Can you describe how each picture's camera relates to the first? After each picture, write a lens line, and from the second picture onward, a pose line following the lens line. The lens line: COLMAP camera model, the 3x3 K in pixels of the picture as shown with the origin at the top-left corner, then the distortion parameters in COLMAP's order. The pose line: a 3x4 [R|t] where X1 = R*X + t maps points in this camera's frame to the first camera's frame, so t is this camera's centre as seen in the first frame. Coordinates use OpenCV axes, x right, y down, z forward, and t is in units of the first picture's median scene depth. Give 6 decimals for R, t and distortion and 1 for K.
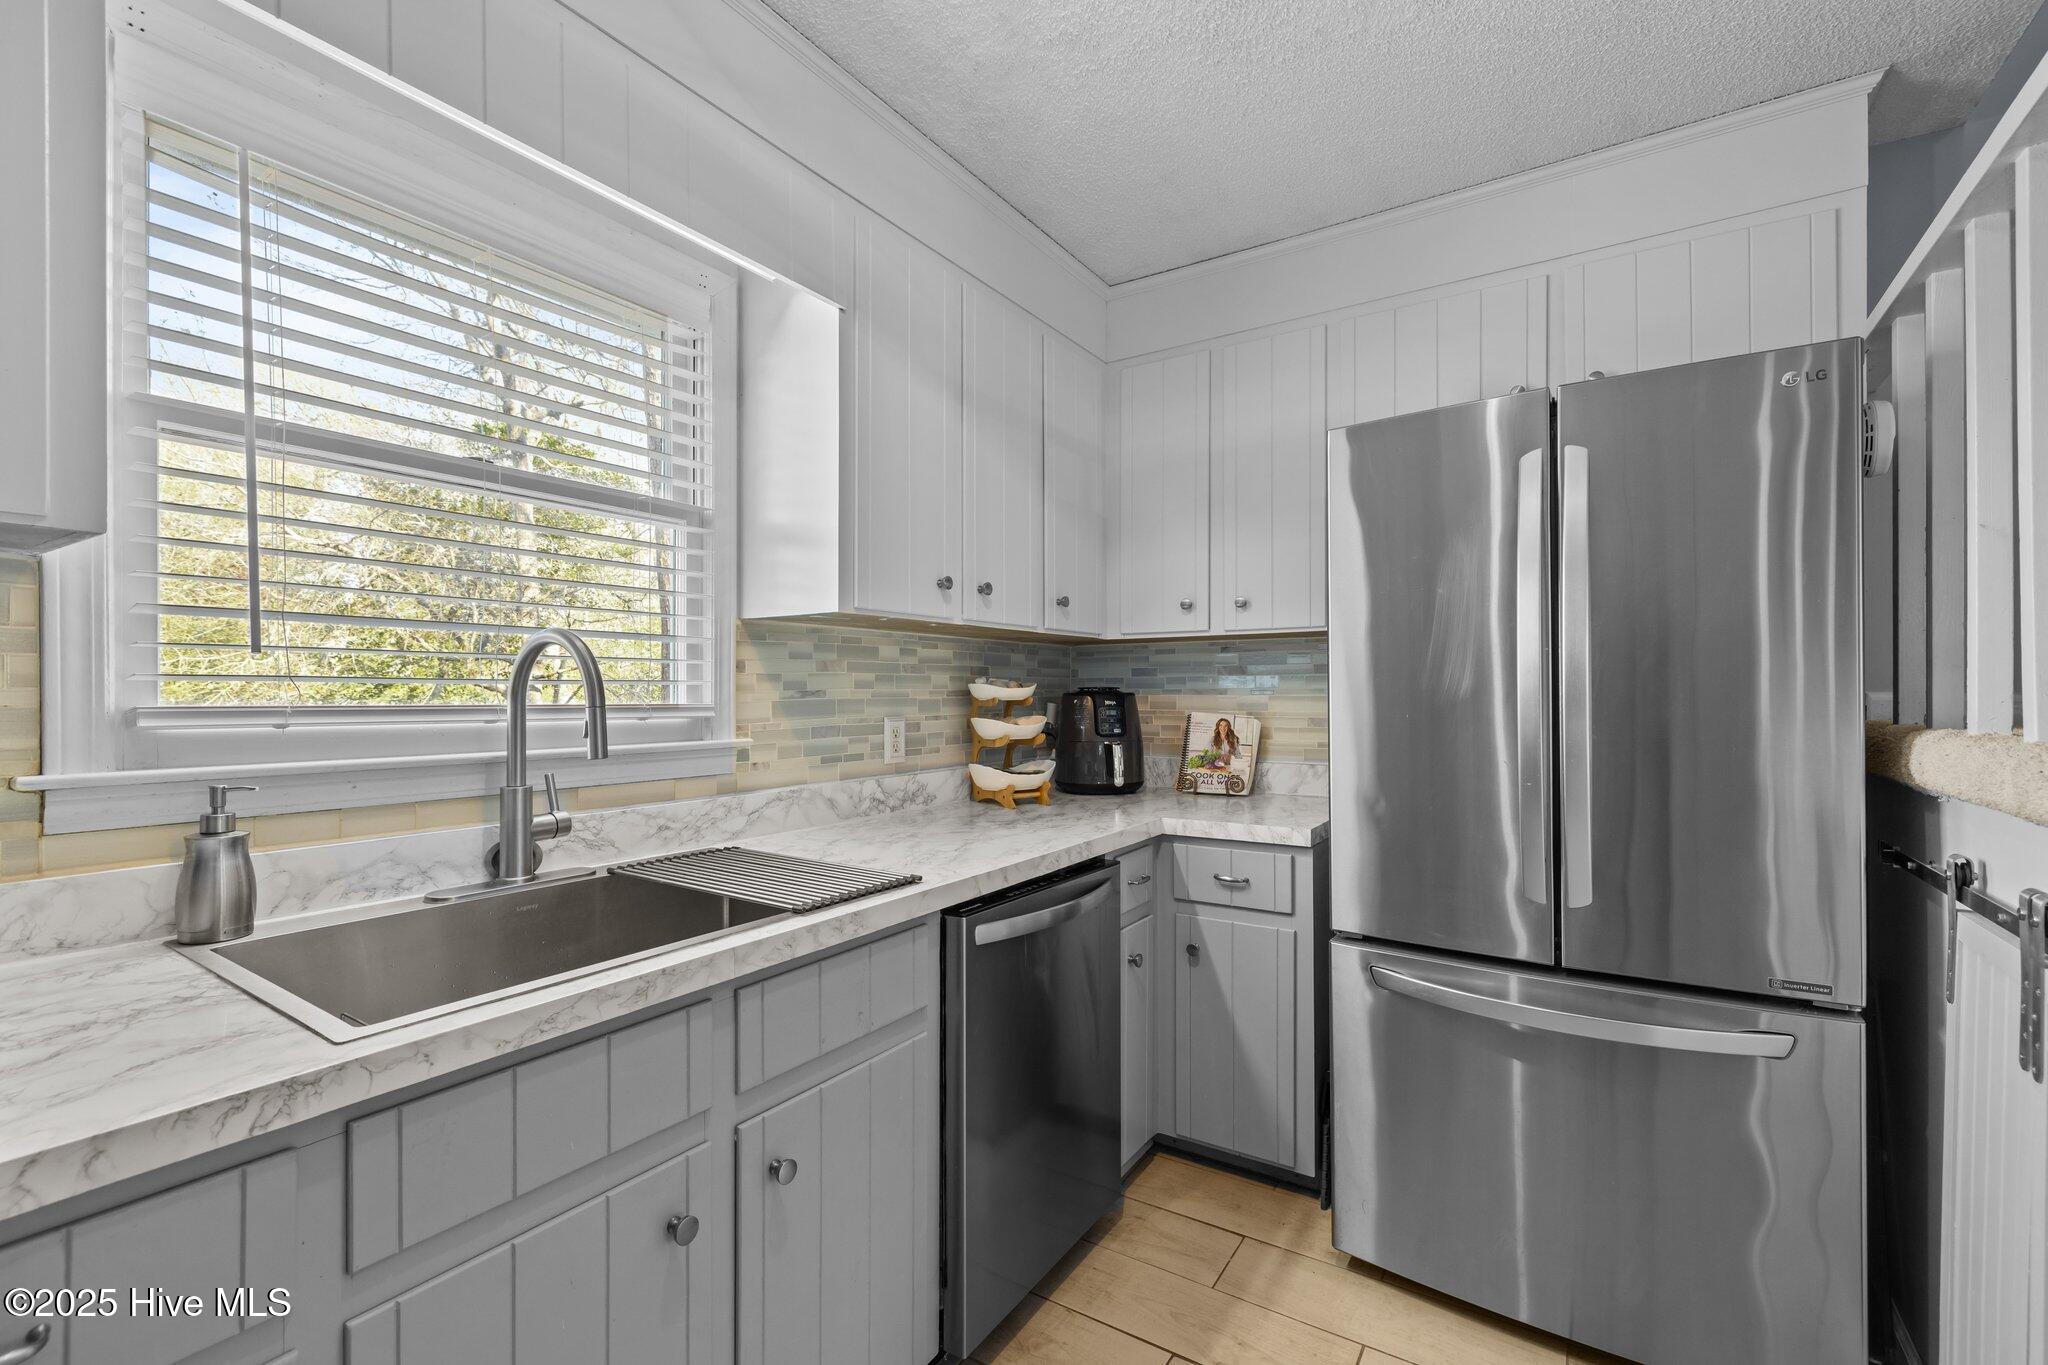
lens RADIAL K [[882.6, 0, 1024.0], [0, 882.6, 682.5], [0, 0, 1]] dist [0.000390, 0.000260]
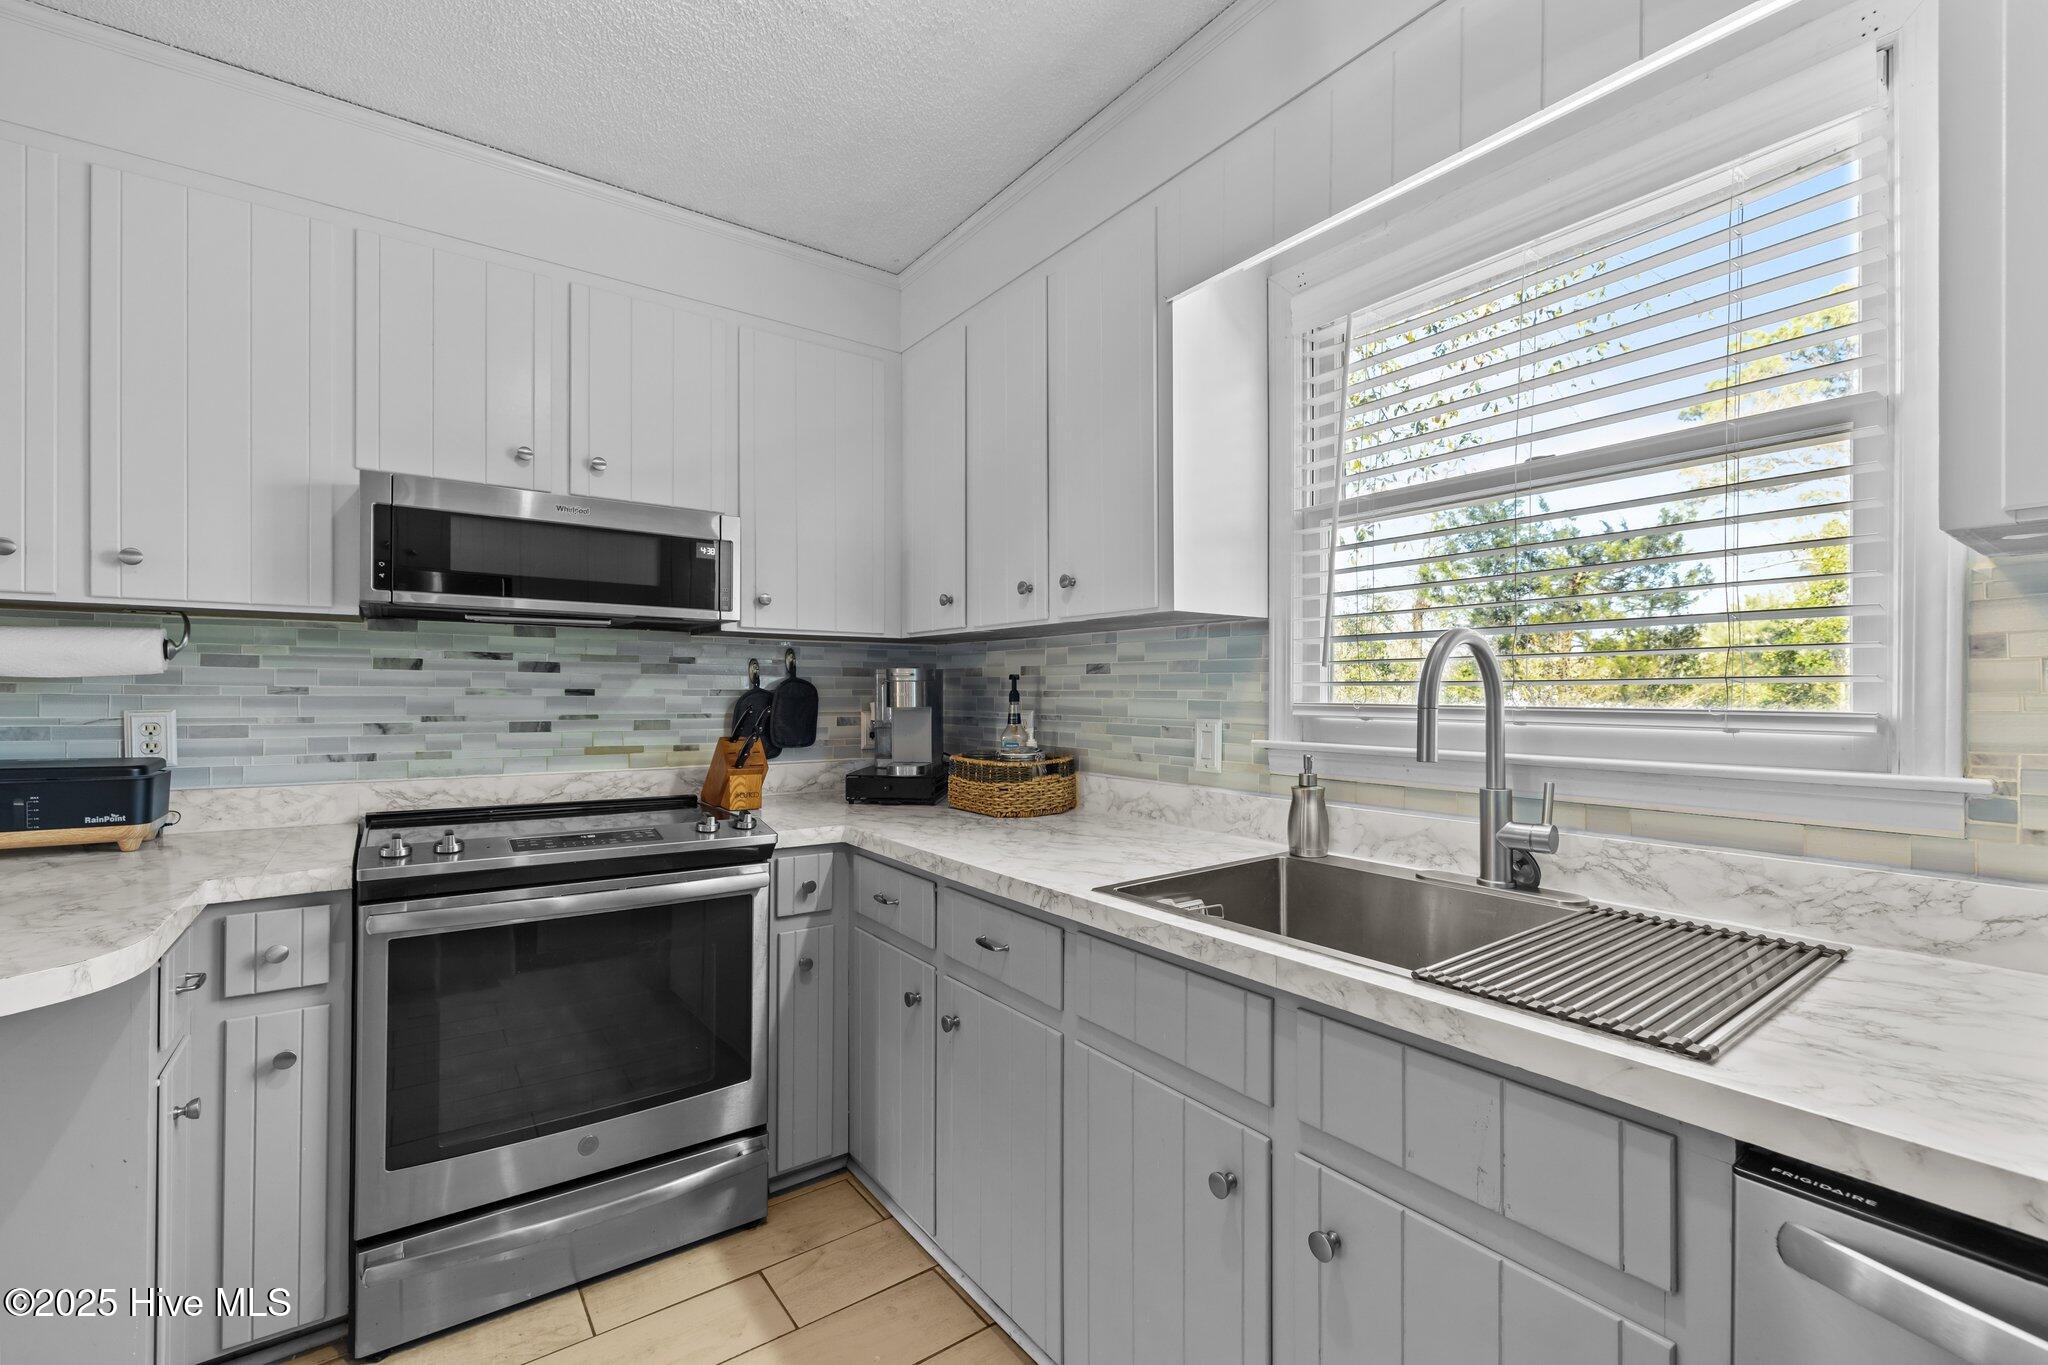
lens RADIAL K [[862.8, 0, 1017.2], [0, 862.8, 689.9], [0, 0, 1]] dist [0.000090, -0.000183]
pose [[-0.355515, -0.006137, -0.934651, 0.422384], [0.008444, 0.999917, -0.009777, 0.009660], [0.934633, -0.011368, -0.355433, 0.688393]]
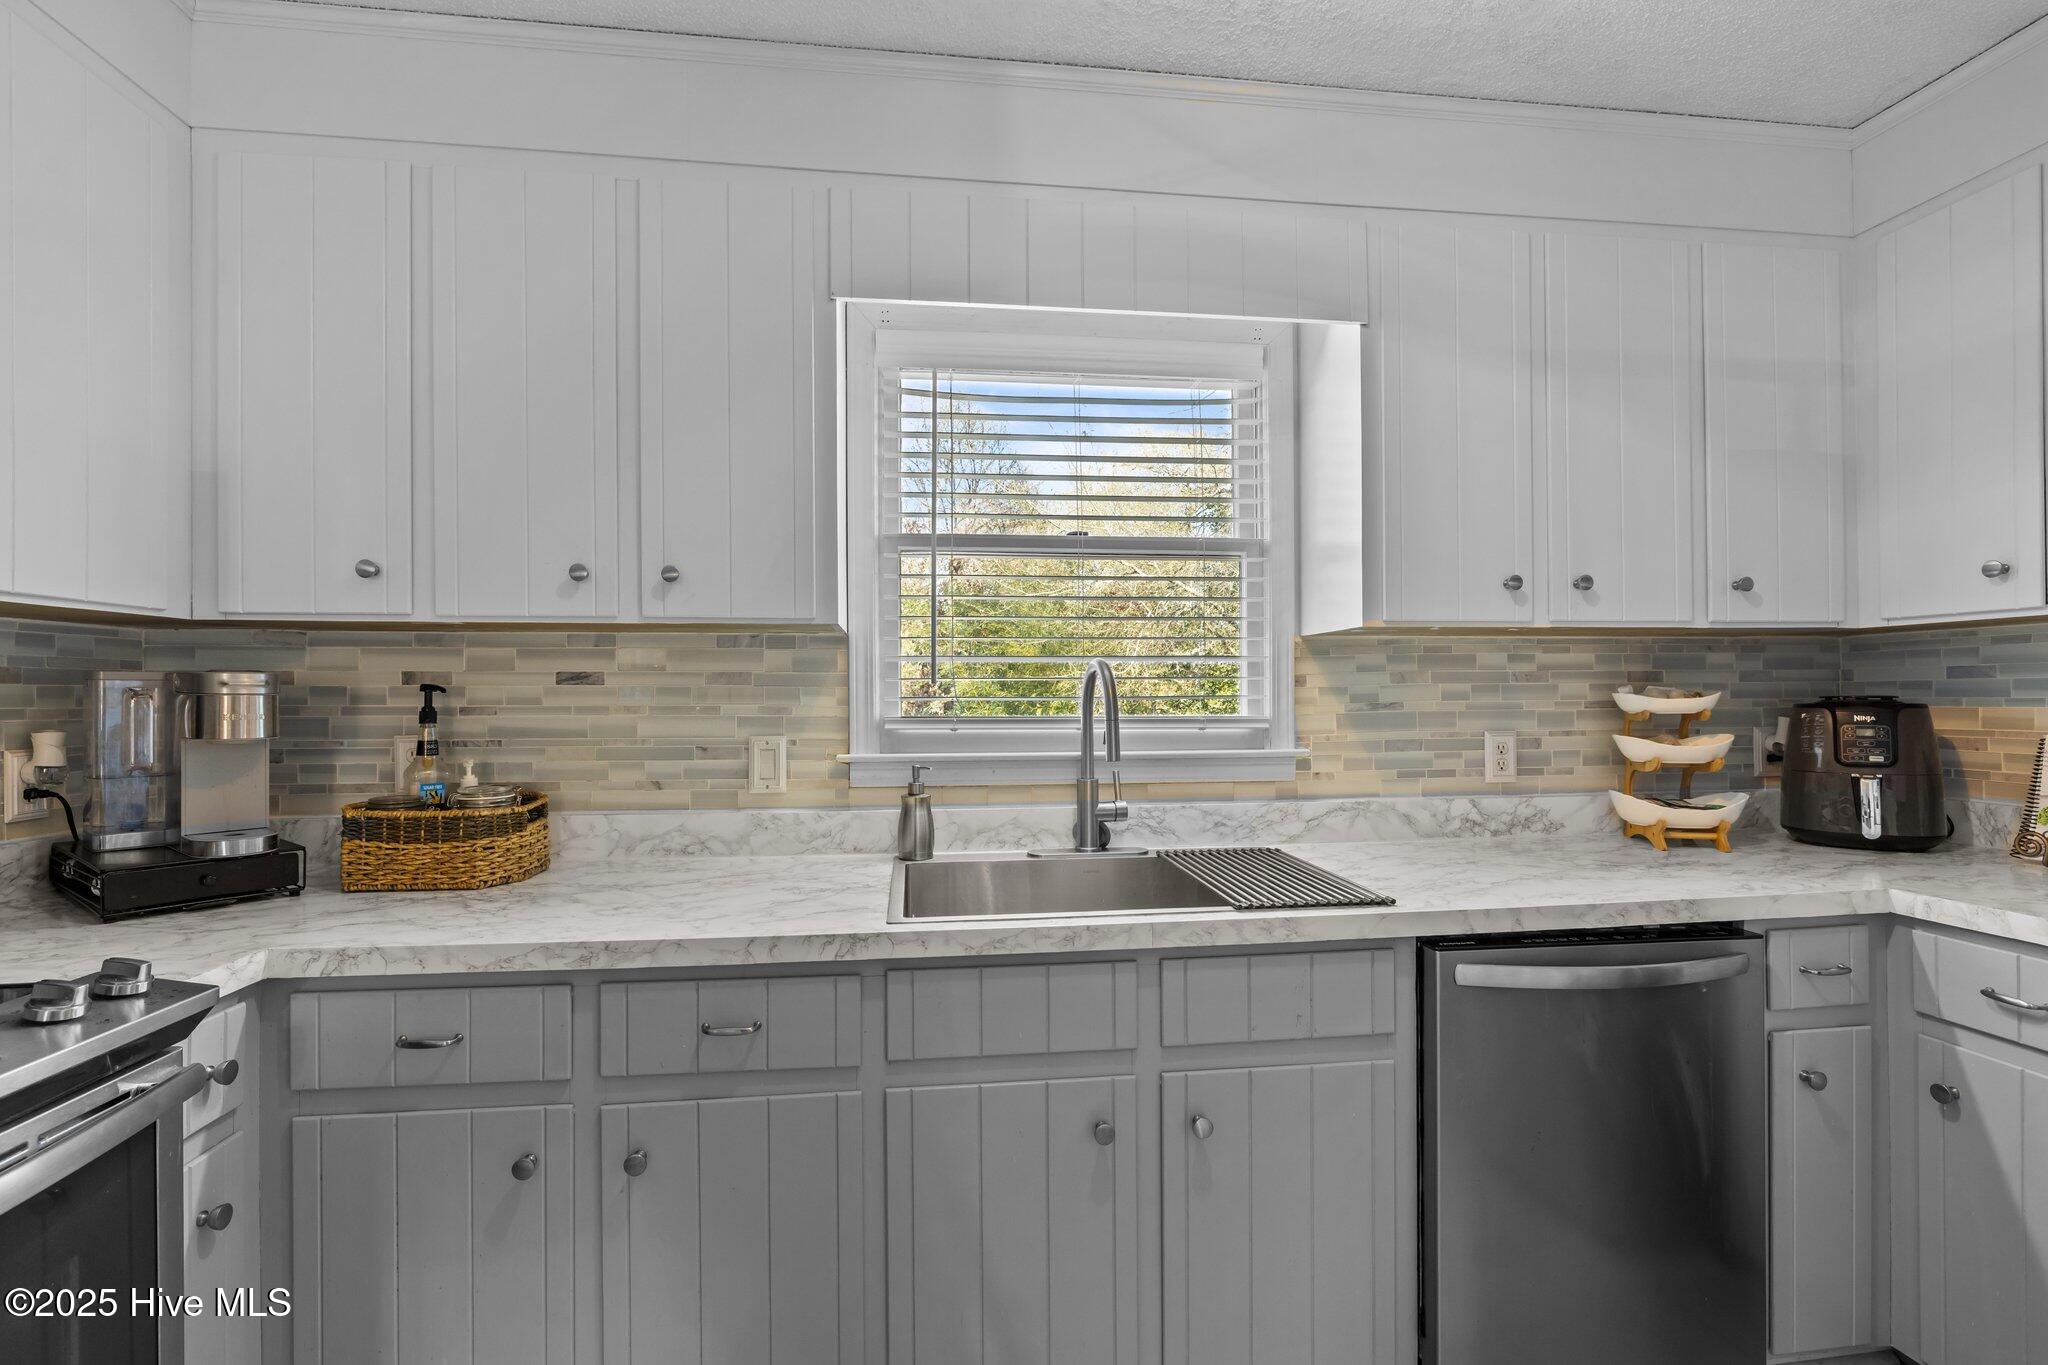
lens RADIAL K [[920.1, 0, 1024.0], [0, 920.1, 682.5], [0, 0, 1]] dist [-0.011344, 0.003894]
pose [[0.645882, -0.012990, -0.763327, 0.336670], [0.013456, 0.999894, -0.005630, -0.015905], [0.763319, -0.006635, 0.645988, 0.034385]]
